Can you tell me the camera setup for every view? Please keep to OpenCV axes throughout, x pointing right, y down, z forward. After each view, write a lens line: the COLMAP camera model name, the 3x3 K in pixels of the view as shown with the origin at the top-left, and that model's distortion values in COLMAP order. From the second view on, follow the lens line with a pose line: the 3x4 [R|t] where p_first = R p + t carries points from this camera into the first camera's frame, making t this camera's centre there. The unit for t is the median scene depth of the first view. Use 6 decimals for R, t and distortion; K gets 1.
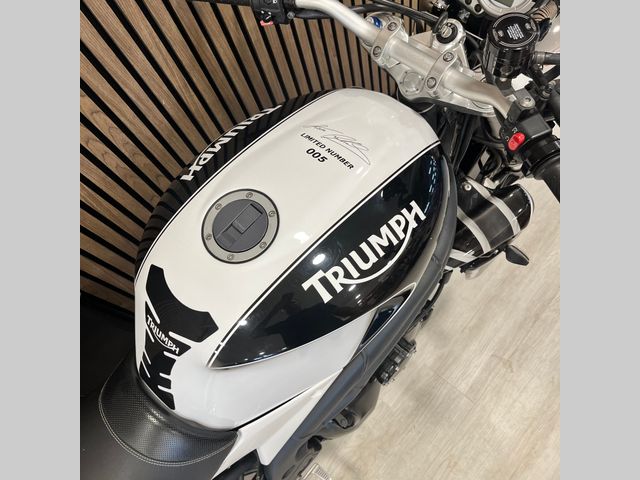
lens RADIAL K [[490.0, 0, 322.3], [0, 490.0, 238.1], [0, 0, 1]] dist [0.020443, -0.008336]
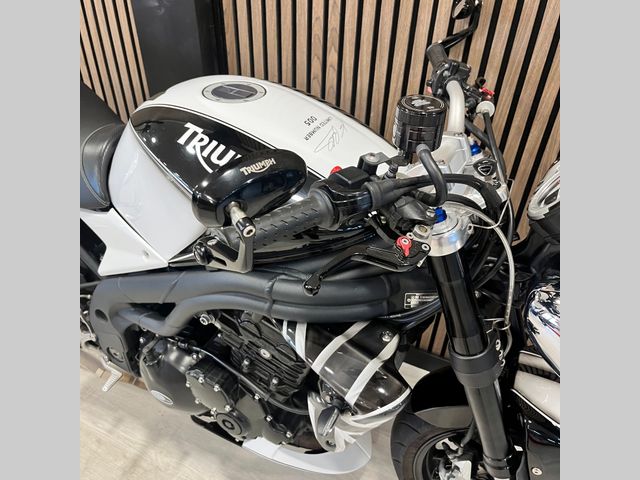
lens RADIAL K [[490.0, 0, 321.8], [0, 490.0, 240.5], [0, 0, 1]] dist [0.020443, -0.008336]
pose [[0.265092, 0.720293, -0.641018, 0.969441], [-0.922256, 0.383407, 0.049426, -0.147732], [0.281372, 0.578081, 0.765932, 0.300807]]
